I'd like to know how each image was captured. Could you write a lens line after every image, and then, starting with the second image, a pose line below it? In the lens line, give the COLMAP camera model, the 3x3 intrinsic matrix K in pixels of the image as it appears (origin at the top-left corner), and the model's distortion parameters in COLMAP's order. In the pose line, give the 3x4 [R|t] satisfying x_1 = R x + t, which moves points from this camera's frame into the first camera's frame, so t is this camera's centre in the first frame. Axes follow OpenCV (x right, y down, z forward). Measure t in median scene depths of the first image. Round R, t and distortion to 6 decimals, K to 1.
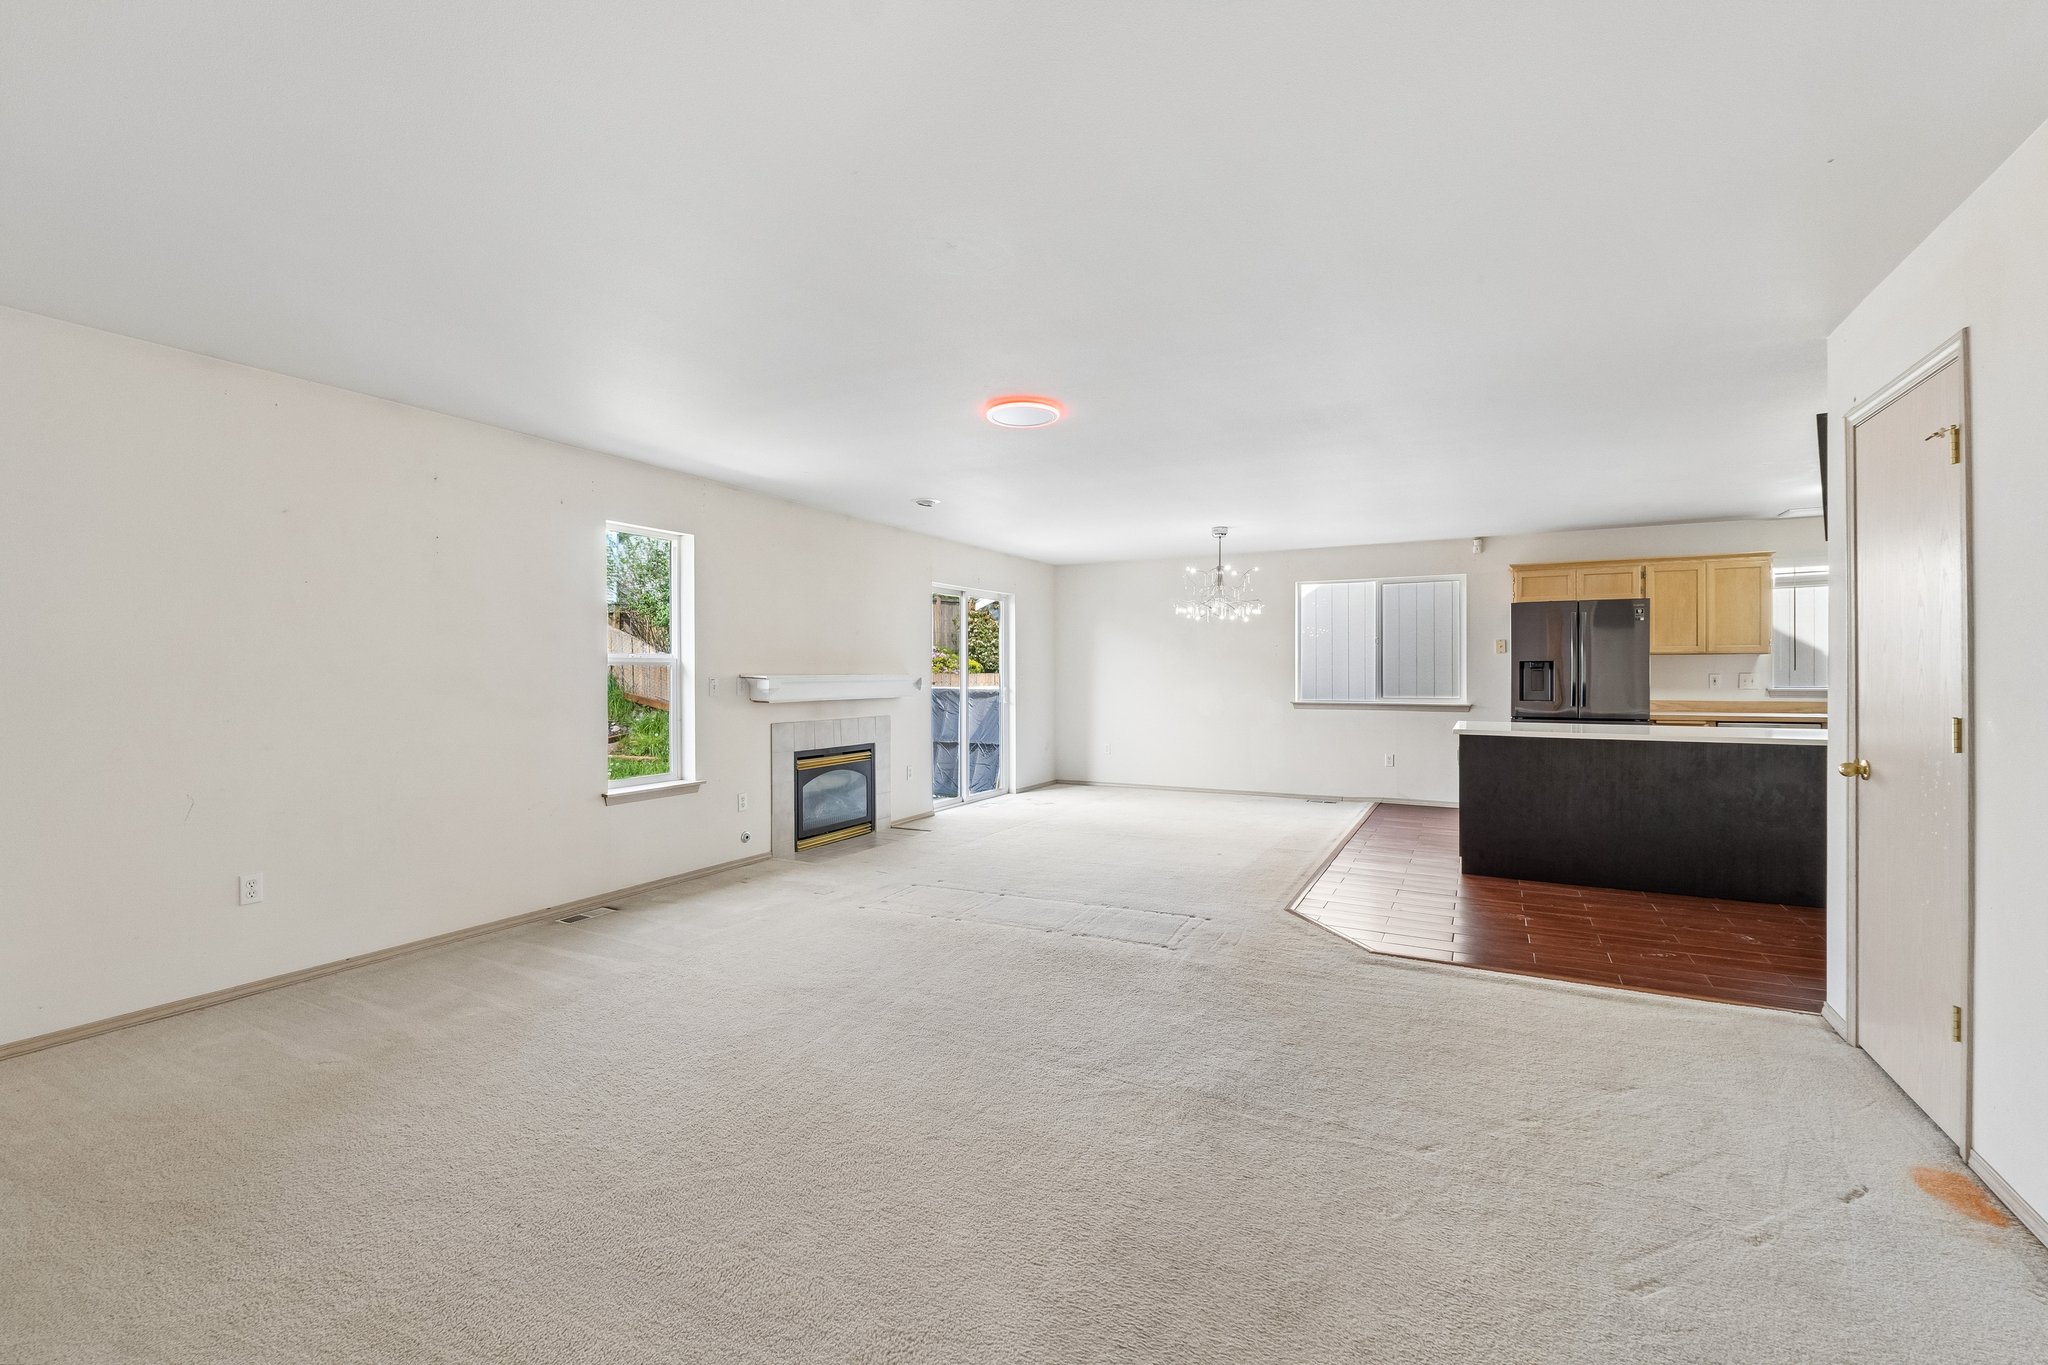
lens RADIAL K [[859.1, 0, 1024.2], [0, 859.1, 675.7], [0, 0, 1]] dist [-0.003827, 0.000696]
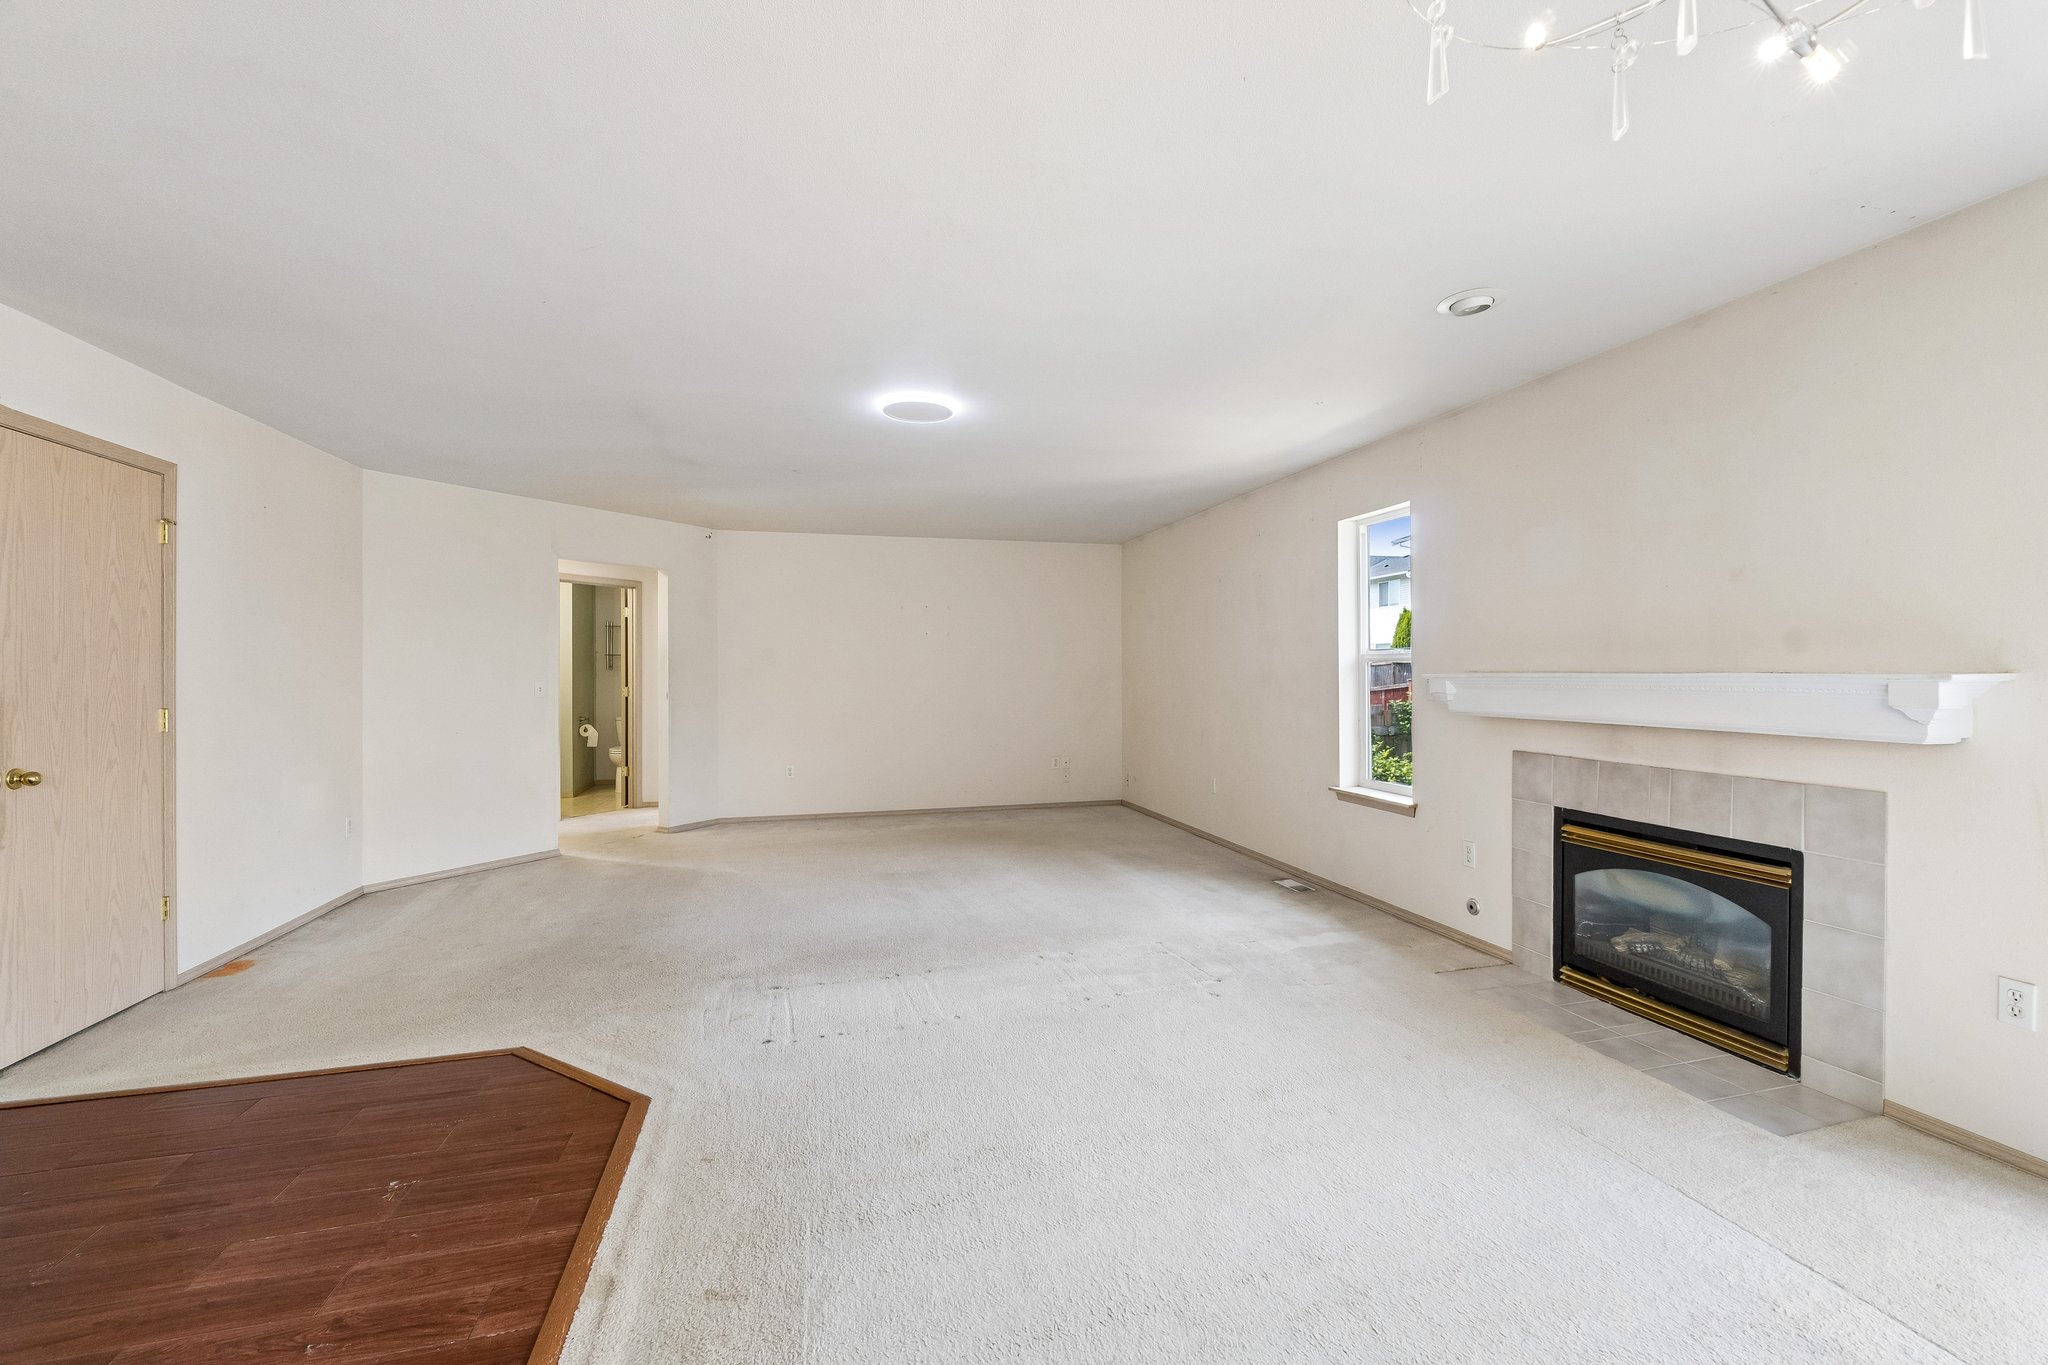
lens RADIAL K [[859.1, 0, 1020.0], [0, 859.1, 678.6], [0, 0, 1]] dist [-0.003827, 0.000696]
pose [[-0.724755, 0.007991, -0.688960, 0.371206], [0.002034, 0.999953, 0.009458, -0.004000], [0.689003, 0.005454, -0.724738, 1.112093]]
